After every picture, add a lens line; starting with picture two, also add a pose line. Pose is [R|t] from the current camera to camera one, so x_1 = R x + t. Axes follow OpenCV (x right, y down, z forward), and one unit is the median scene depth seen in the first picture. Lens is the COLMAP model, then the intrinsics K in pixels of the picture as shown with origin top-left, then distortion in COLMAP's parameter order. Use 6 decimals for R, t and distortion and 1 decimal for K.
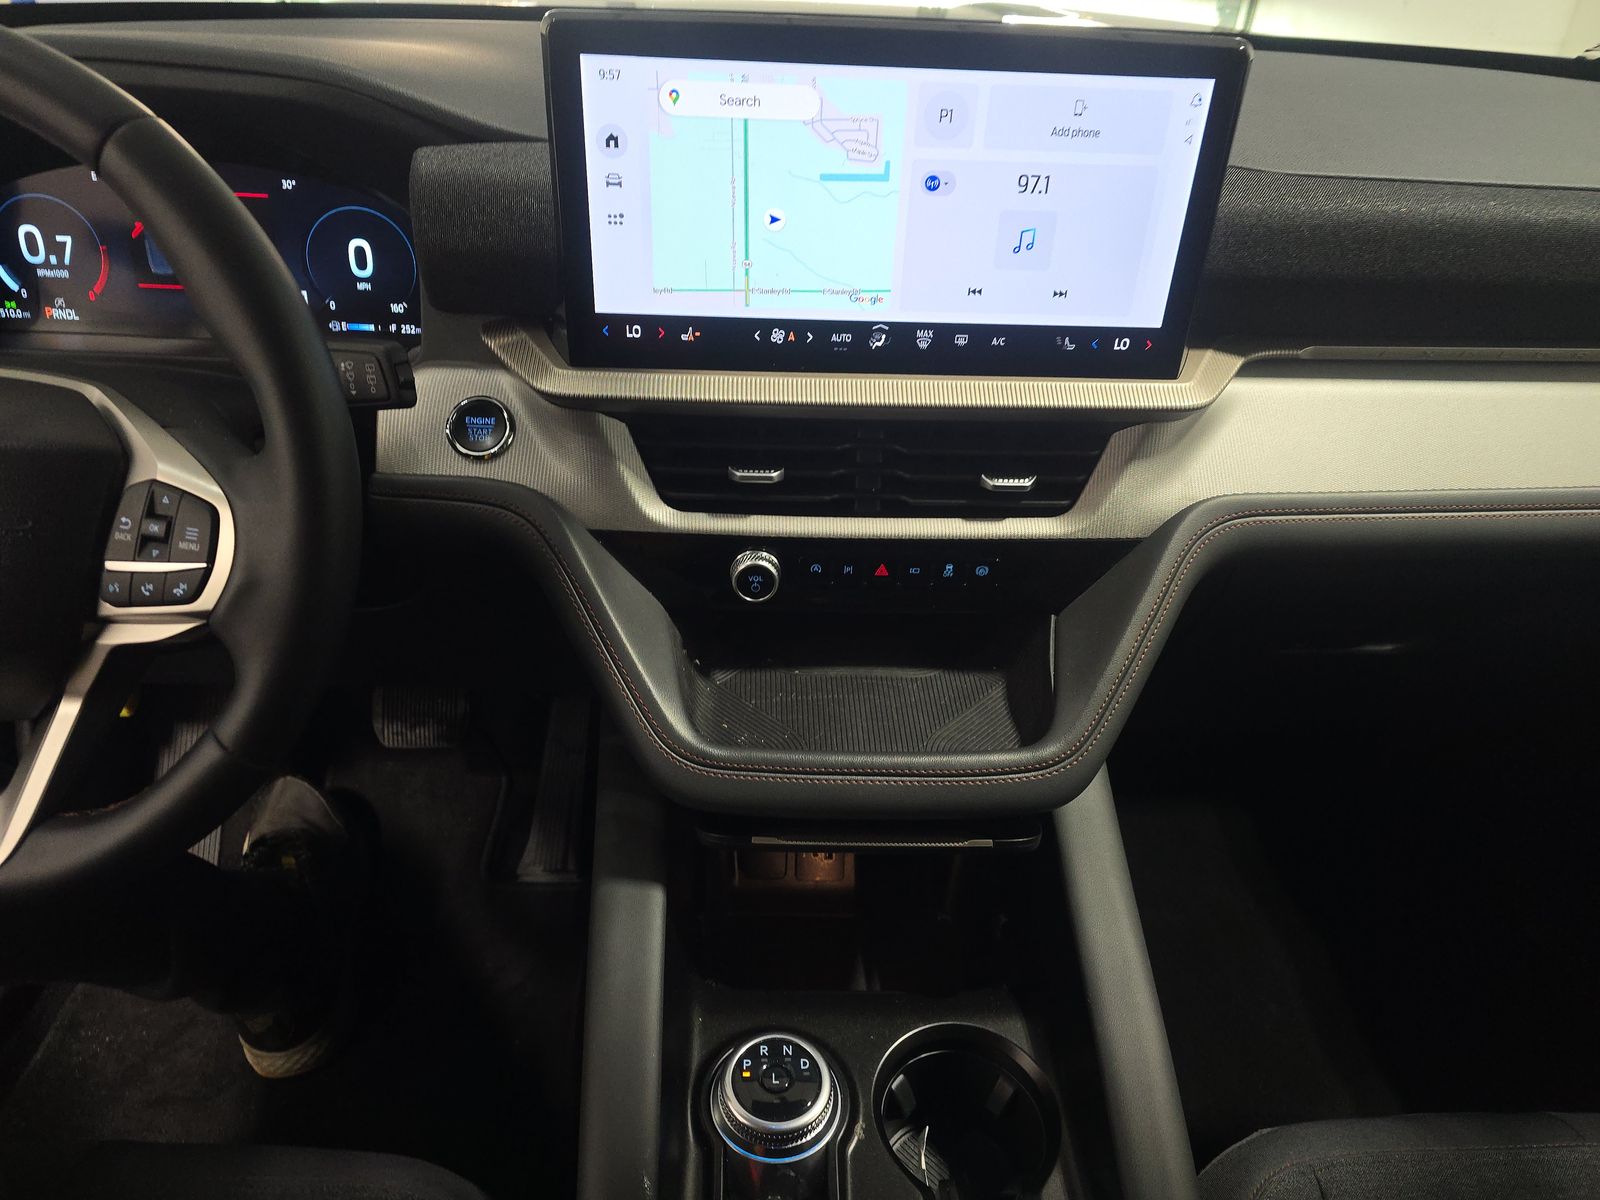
lens RADIAL K [[1067.0, 0, 800.0], [0, 1067.0, 600.0], [0, 0, 1]] dist [0.062580, -0.046092]
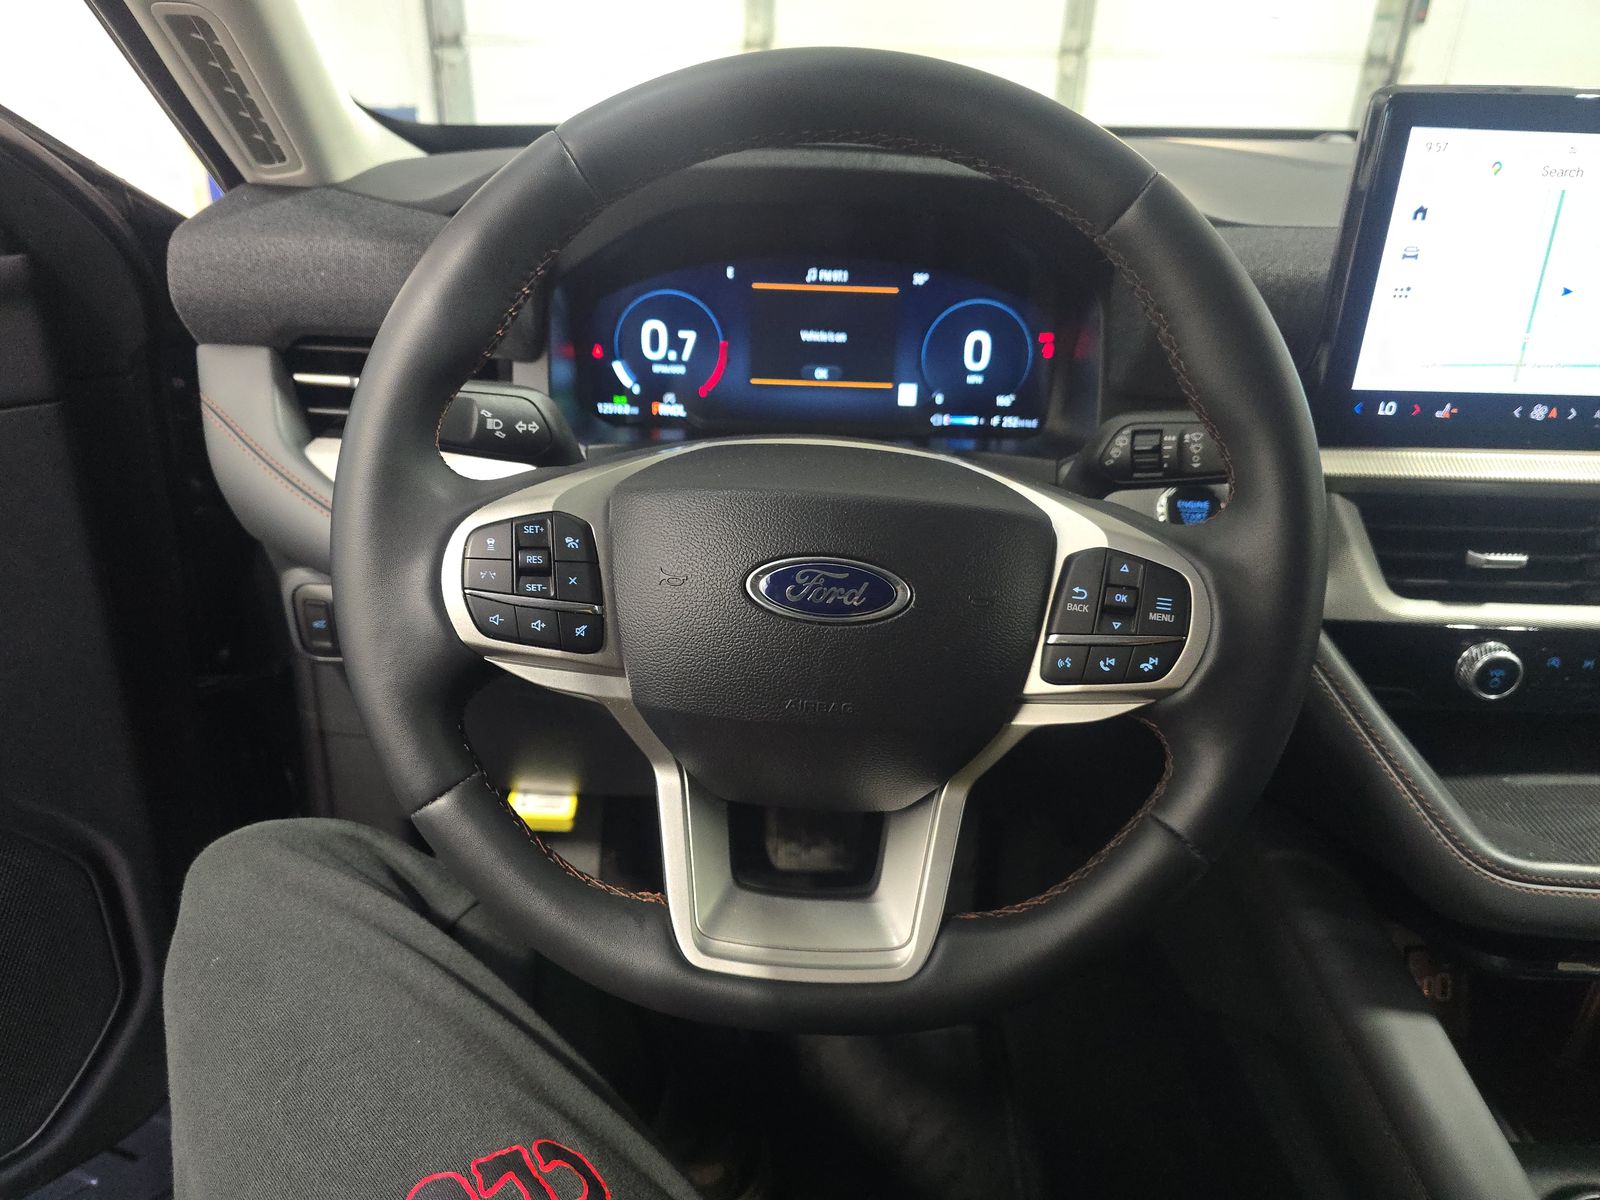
lens RADIAL K [[1067.0, 0, 800.0], [0, 1067.0, 600.0], [0, 0, 1]] dist [0.062580, -0.046092]
pose [[0.999956, 0.001369, -0.009264, -0.661460], [-0.002541, 0.991808, -0.127716, 0.041023], [0.009013, 0.127734, 0.991767, 0.066009]]
